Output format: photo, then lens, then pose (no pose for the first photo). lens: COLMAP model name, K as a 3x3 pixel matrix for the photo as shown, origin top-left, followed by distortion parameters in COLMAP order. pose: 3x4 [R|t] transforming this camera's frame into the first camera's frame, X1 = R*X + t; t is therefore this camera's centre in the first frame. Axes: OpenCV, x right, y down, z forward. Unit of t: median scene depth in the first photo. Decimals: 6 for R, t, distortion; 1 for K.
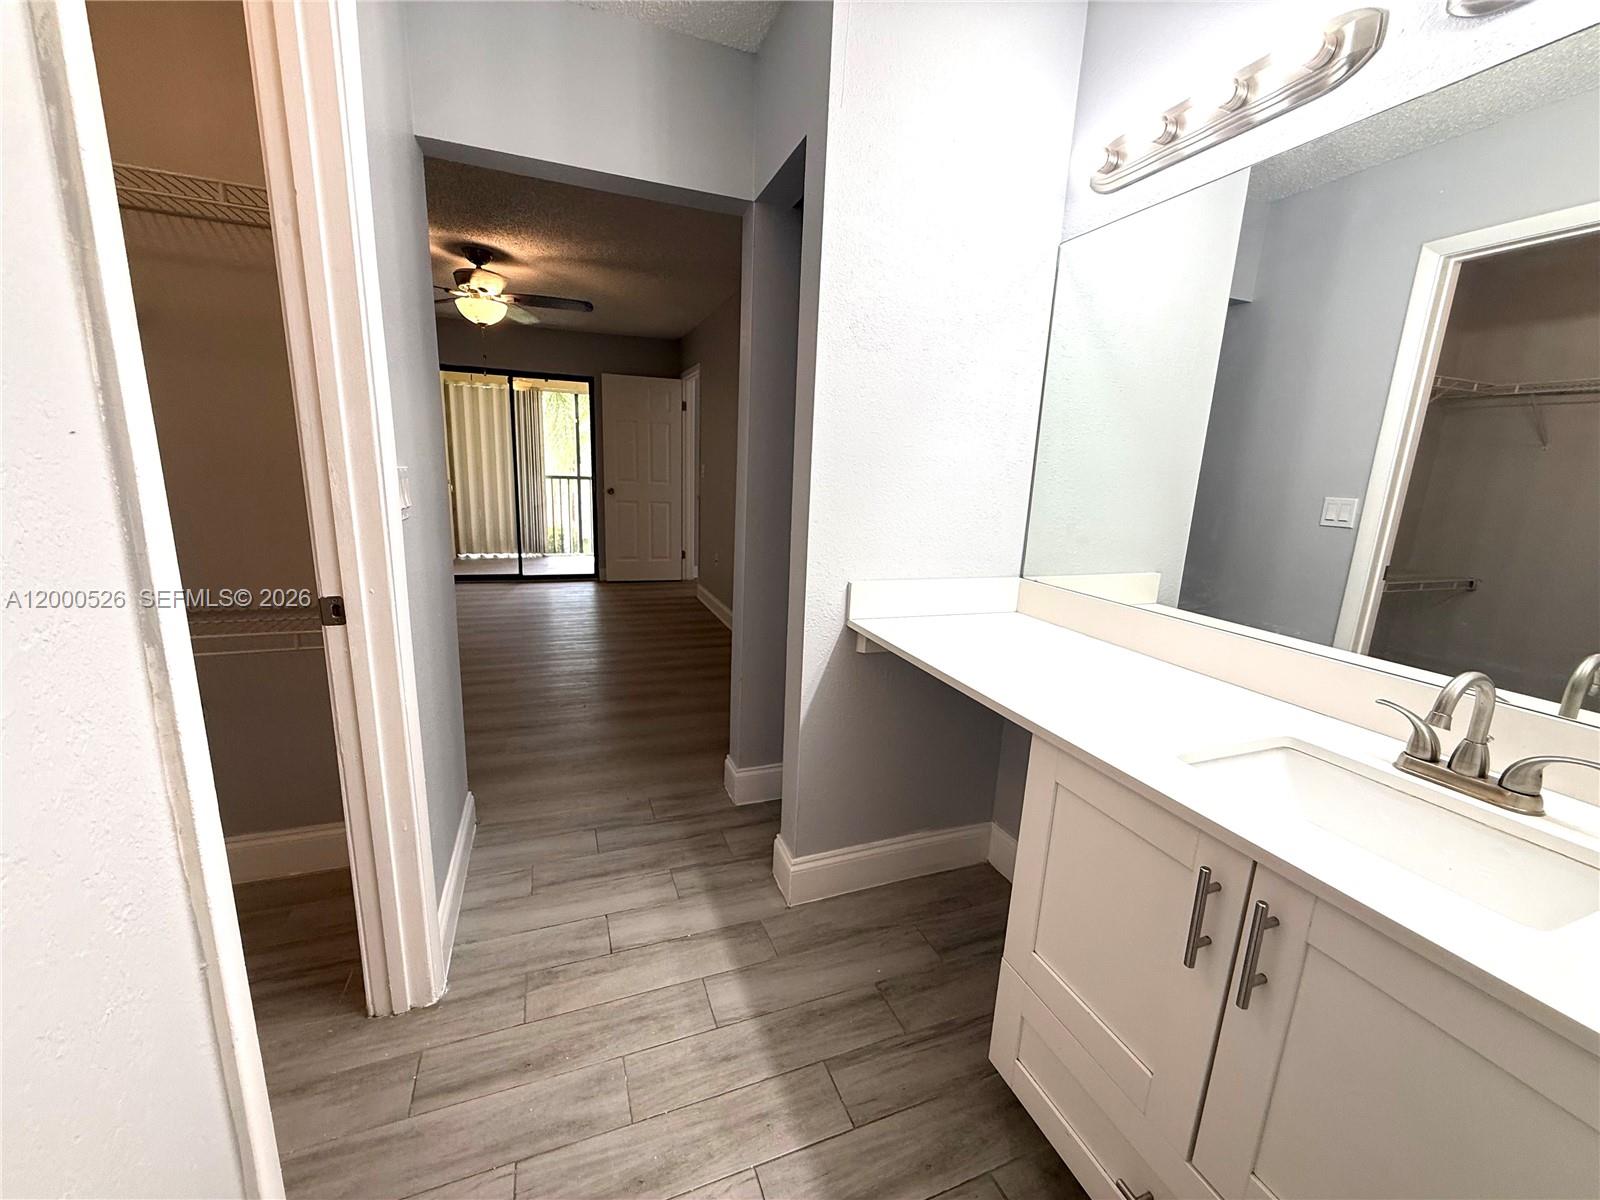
lens RADIAL K [[636.5, 0, 800.3], [0, 636.5, 598.5], [0, 0, 1]] dist [-0.002486, 0.000397]
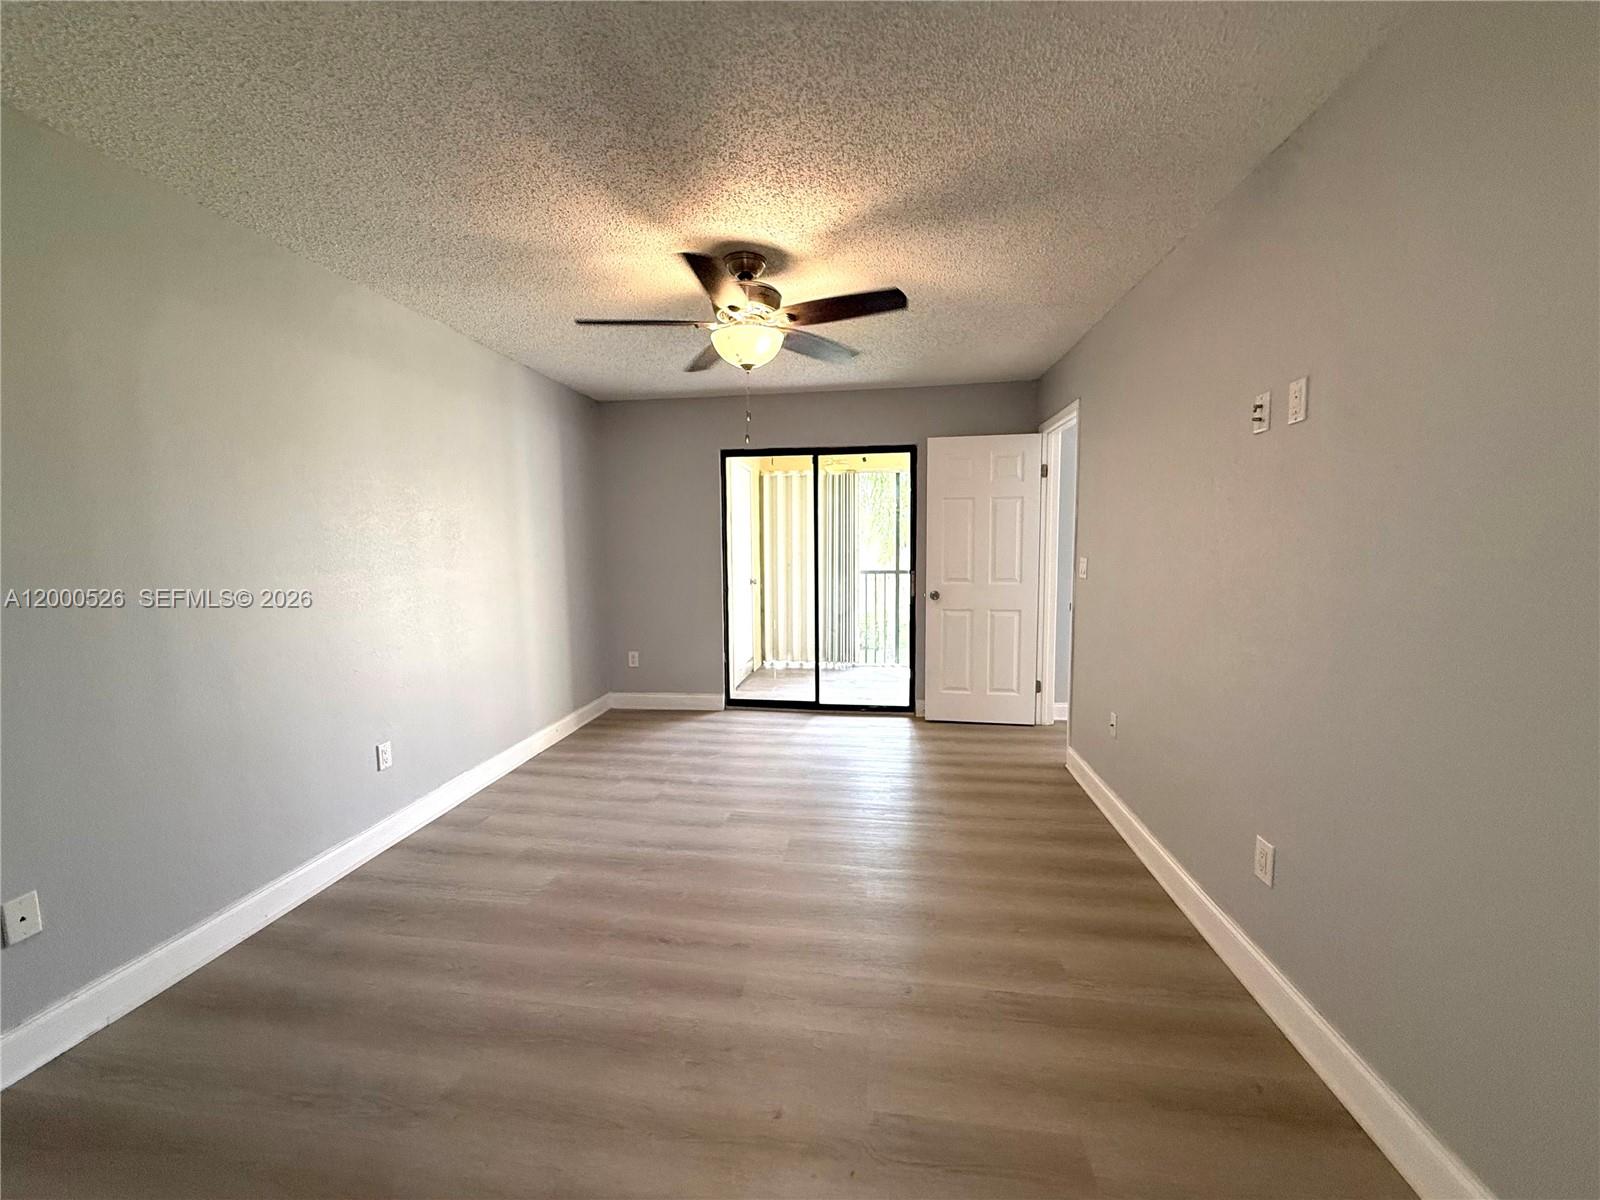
lens RADIAL K [[636.5, 0, 797.6], [0, 636.5, 590.2], [0, 0, 1]] dist [-0.002486, 0.000397]
pose [[0.878067, -0.008237, -0.478468, -0.084303], [-0.056107, 0.991184, -0.120030, -0.075097], [0.475238, 0.132240, 0.869863, 0.281680]]
